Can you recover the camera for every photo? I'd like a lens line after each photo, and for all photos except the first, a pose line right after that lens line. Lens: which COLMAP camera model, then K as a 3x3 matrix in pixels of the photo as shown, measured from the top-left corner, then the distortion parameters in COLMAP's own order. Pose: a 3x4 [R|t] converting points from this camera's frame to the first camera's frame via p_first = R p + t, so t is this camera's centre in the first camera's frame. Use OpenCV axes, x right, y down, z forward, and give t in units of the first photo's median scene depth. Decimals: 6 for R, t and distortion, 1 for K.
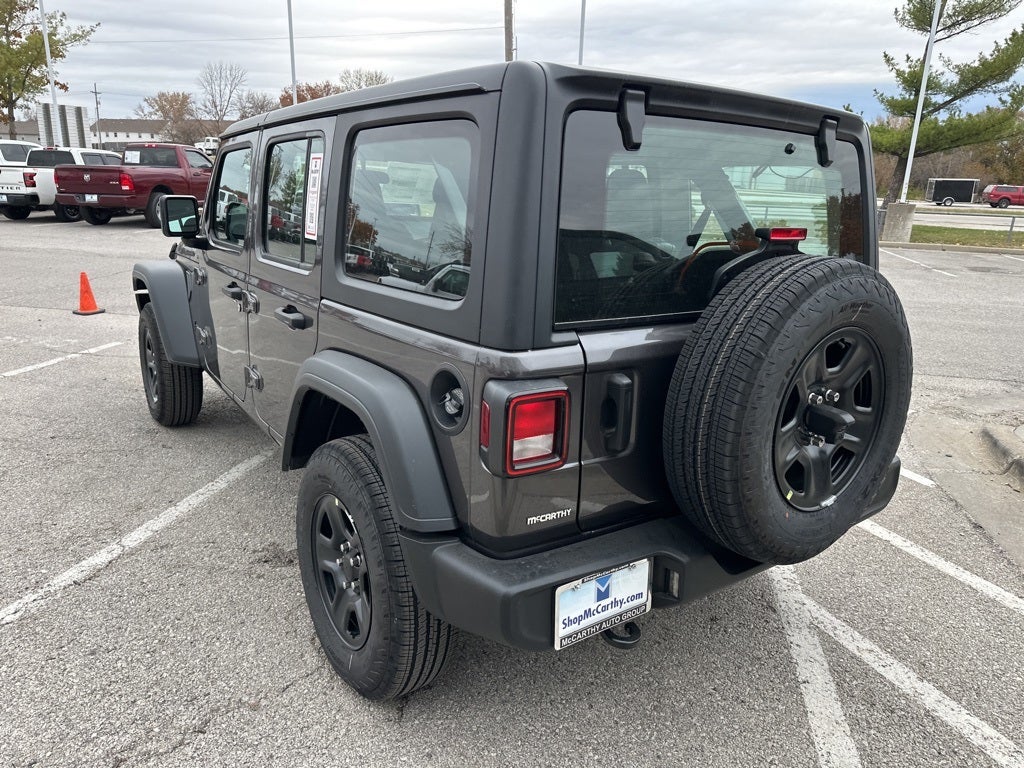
lens RADIAL K [[720.4, 0, 506.2], [0, 720.4, 375.8], [0, 0, 1]] dist [0.032615, -0.036561]
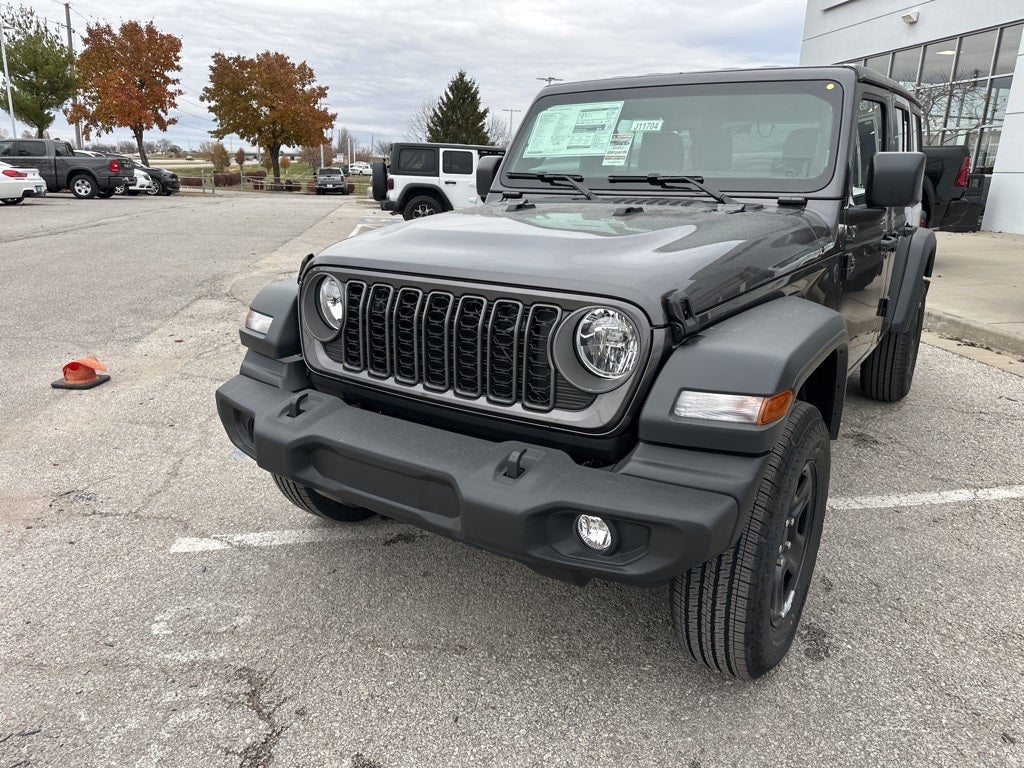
lens RADIAL K [[720.4, 0, 507.1], [0, 720.4, 378.7], [0, 0, 1]] dist [0.032615, -0.036561]
pose [[-0.357778, -0.301254, 0.883878, -1.481535], [0.211864, 0.895662, 0.391029, -0.594694], [-0.909455, 0.327163, -0.256624, 2.330234]]
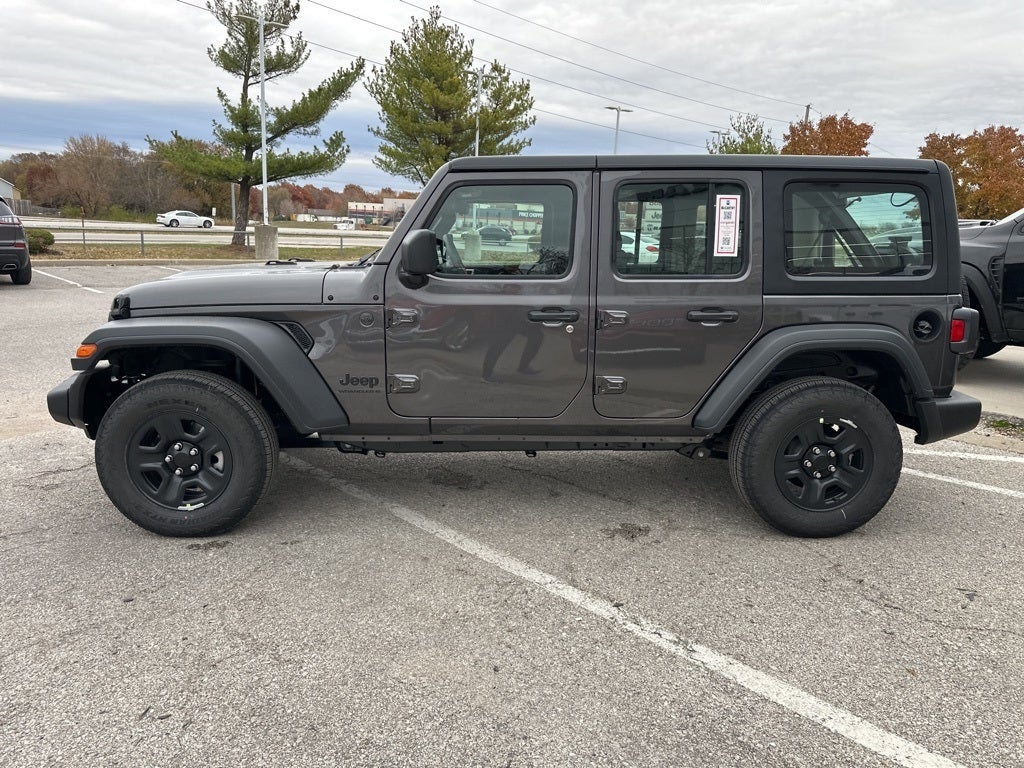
lens RADIAL K [[720.4, 0, 507.8], [0, 720.4, 377.8], [0, 0, 1]] dist [0.032615, -0.036561]
pose [[0.545016, -0.187465, 0.817199, -1.662966], [0.209095, 0.974277, 0.084046, -0.165598], [-0.811934, 0.125066, 0.570194, 0.583160]]
